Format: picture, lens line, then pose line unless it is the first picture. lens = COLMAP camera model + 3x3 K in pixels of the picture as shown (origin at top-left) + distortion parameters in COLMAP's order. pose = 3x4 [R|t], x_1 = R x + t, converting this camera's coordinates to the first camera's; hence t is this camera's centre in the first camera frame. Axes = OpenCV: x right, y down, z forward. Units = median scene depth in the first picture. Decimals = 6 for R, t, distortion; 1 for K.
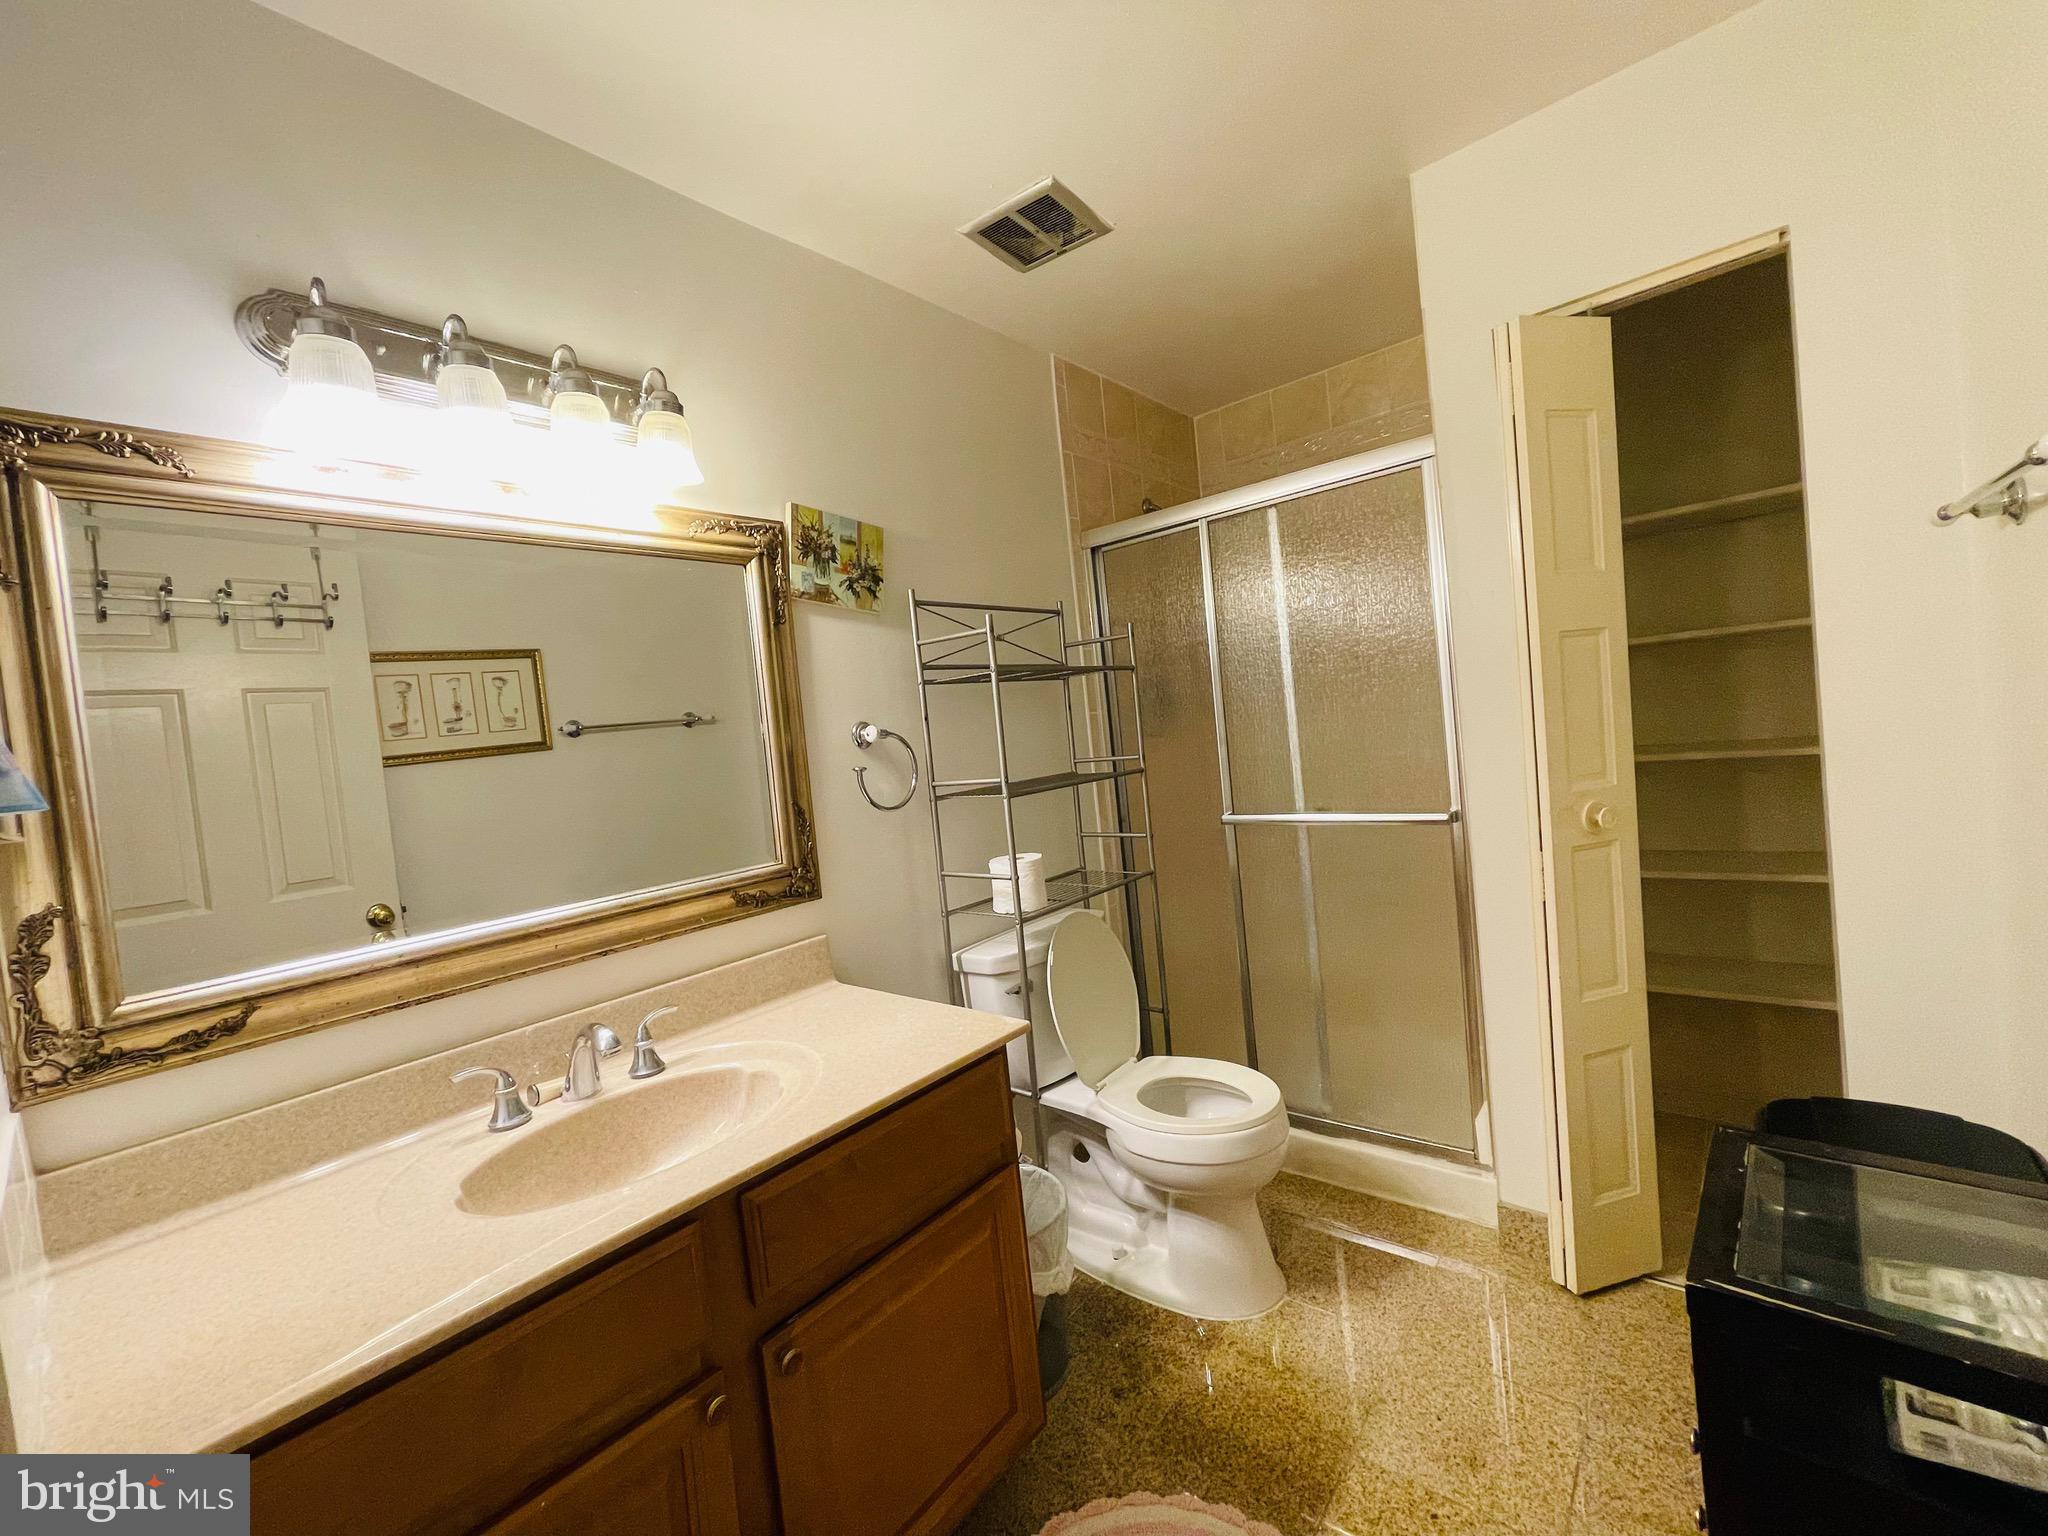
lens RADIAL K [[819.2, 0, 1022.1], [0, 819.2, 761.9], [0, 0, 1]] dist [-0.008900, 0.002676]
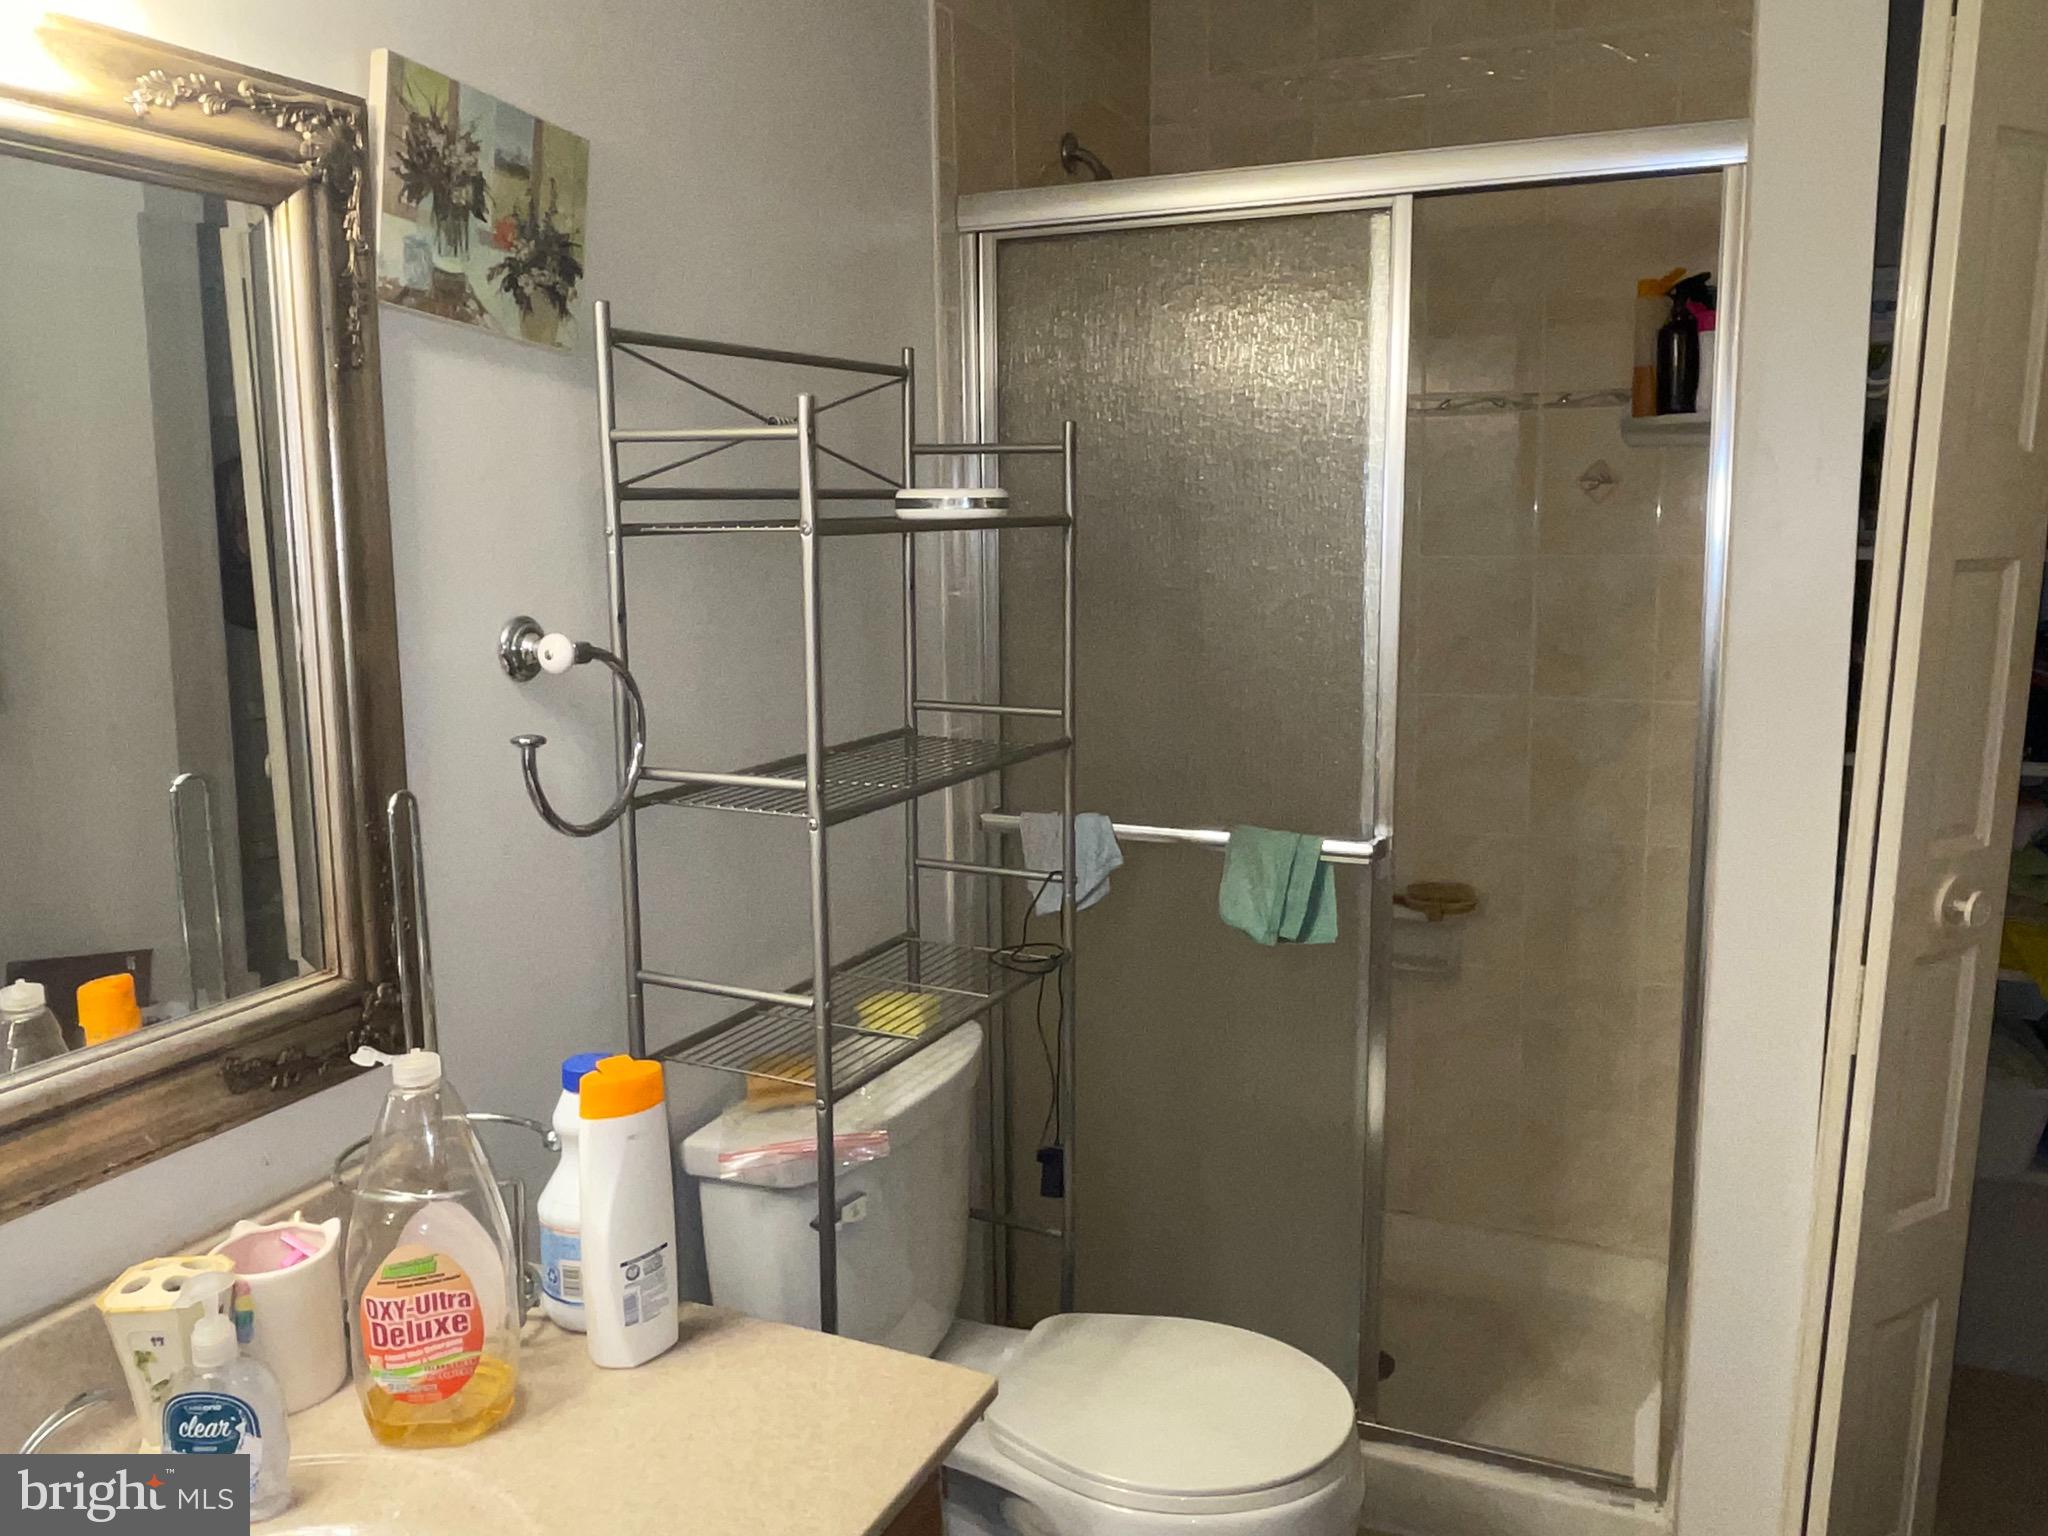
lens RADIAL K [[1559.0, 0, 1019.9], [0, 1559.0, 736.9], [0, 0, 1]] dist [0.088699, -0.126739]
pose [[0.956329, 0.049227, 0.288119, -0.188042], [-0.076789, 0.993405, 0.085150, -0.078457], [-0.282027, -0.103556, 0.953801, 0.164576]]
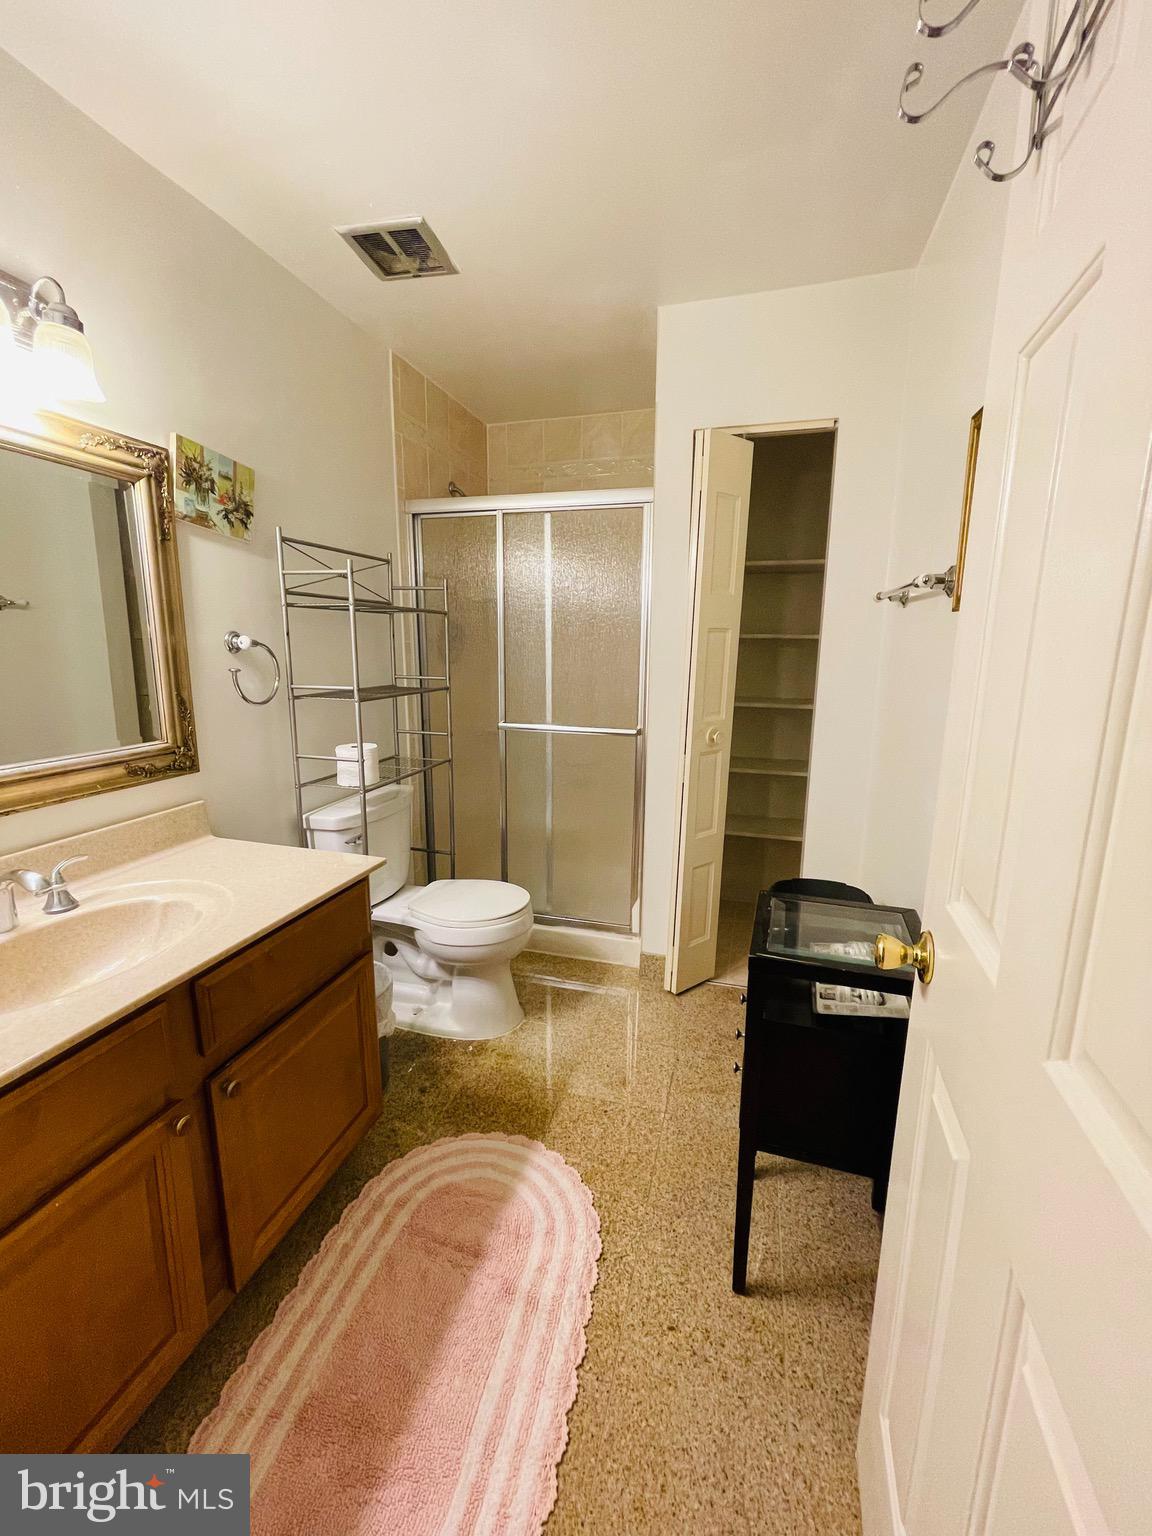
lens RADIAL K [[614.4, 0, 576.9], [0, 614.4, 763.7], [0, 0, 1]] dist [-0.008900, 0.002676]
pose [[0.906329, 0.028874, 0.421585, -0.114316], [-0.086286, 0.989288, 0.117743, -0.005029], [-0.413669, -0.143091, 0.899112, -0.076007]]
